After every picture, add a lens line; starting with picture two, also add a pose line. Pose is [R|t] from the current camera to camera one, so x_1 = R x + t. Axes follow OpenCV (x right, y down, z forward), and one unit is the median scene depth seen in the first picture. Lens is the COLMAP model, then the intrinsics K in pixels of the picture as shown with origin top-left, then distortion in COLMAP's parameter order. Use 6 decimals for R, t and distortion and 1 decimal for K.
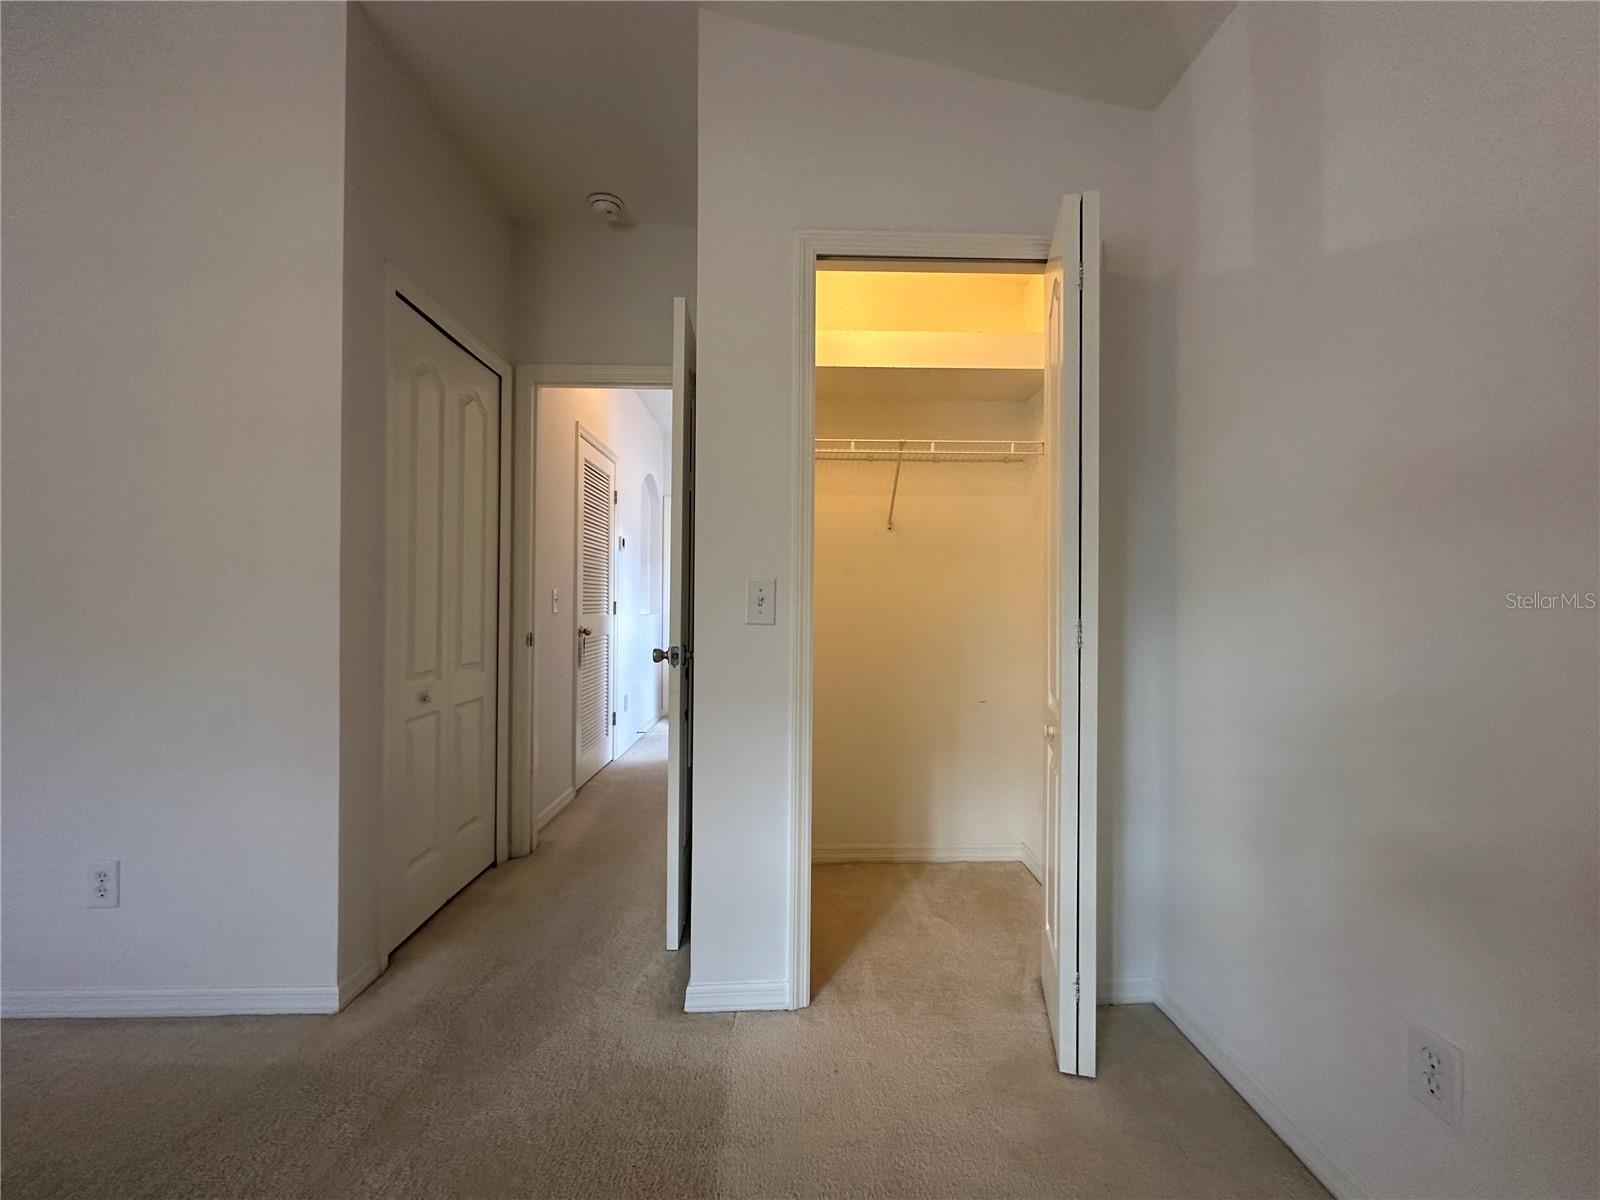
lens RADIAL K [[638.7, 0, 794.5], [0, 638.7, 599.3], [0, 0, 1]] dist [0.001126, 0.000085]
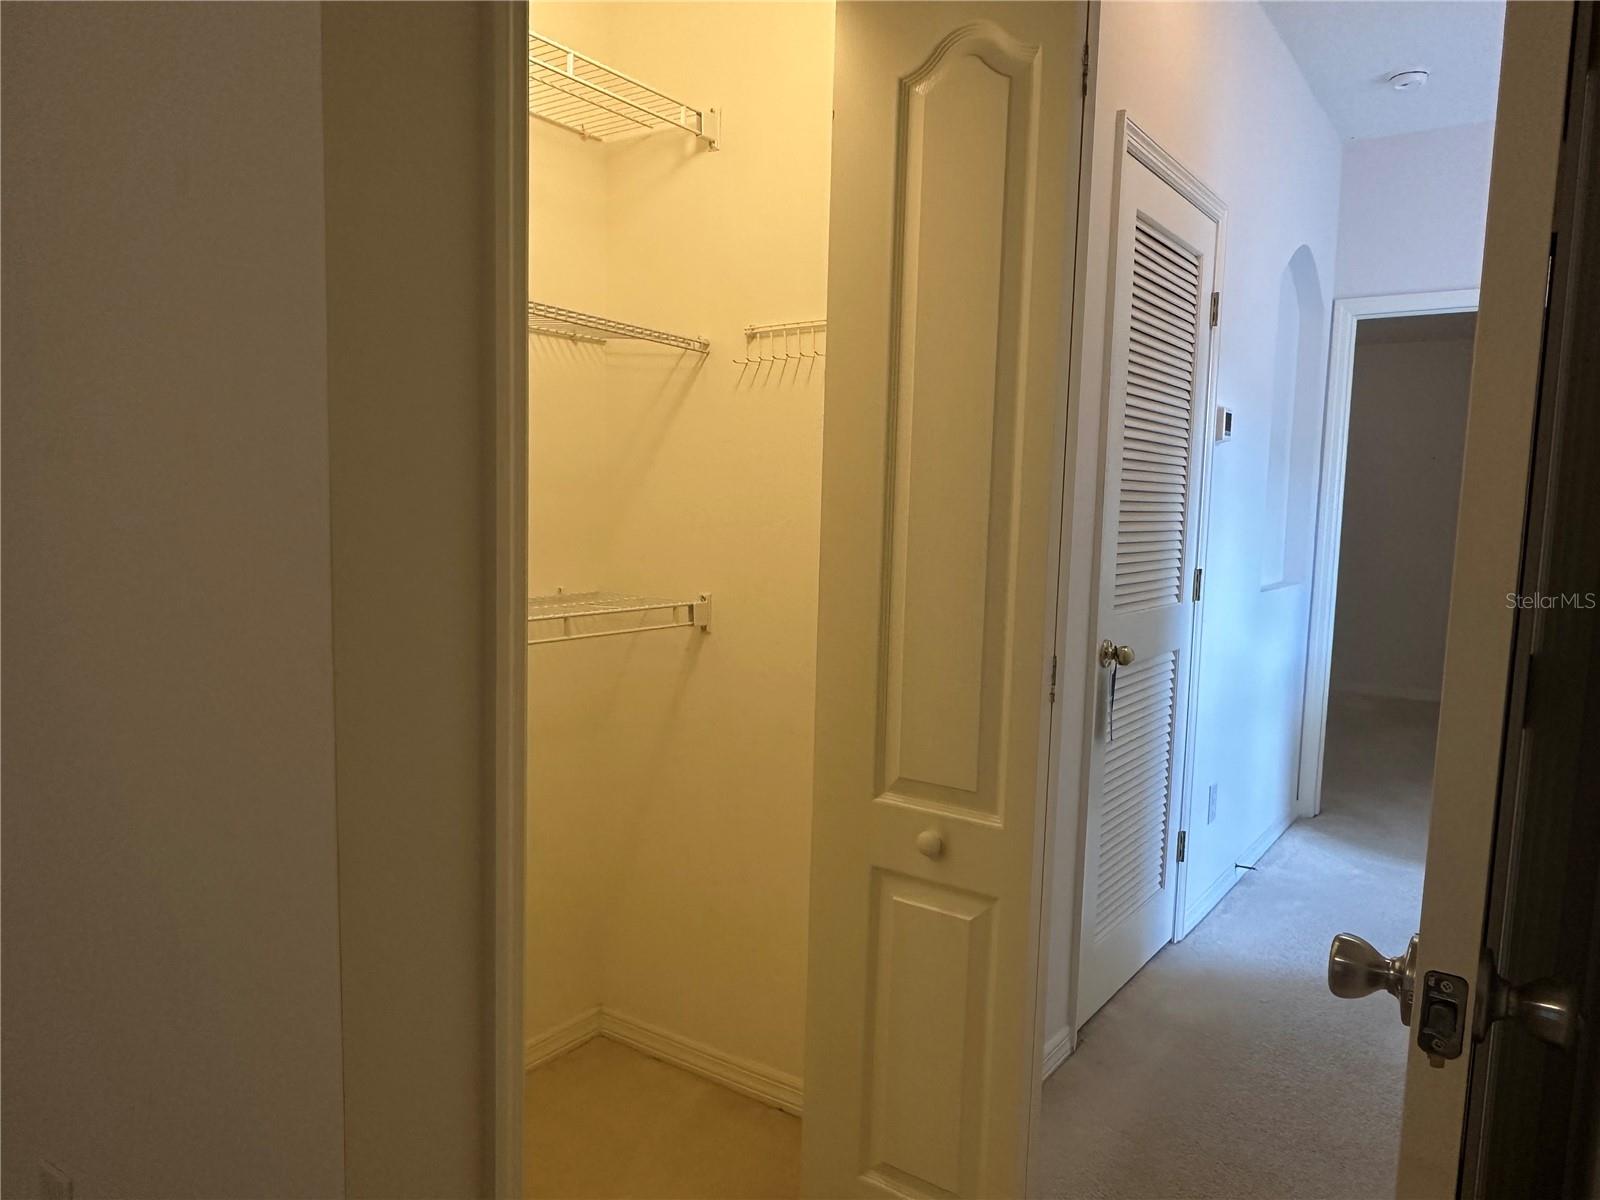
lens RADIAL K [[1119.5, 0, 795.1], [0, 1119.5, 597.8], [0, 0, 1]] dist [-0.008379, -0.004223]
pose [[0.810571, 0.071634, -0.581243, -0.077770], [-0.022532, 0.995571, 0.091275, -0.040261], [0.585207, -0.060888, 0.808595, 0.285897]]
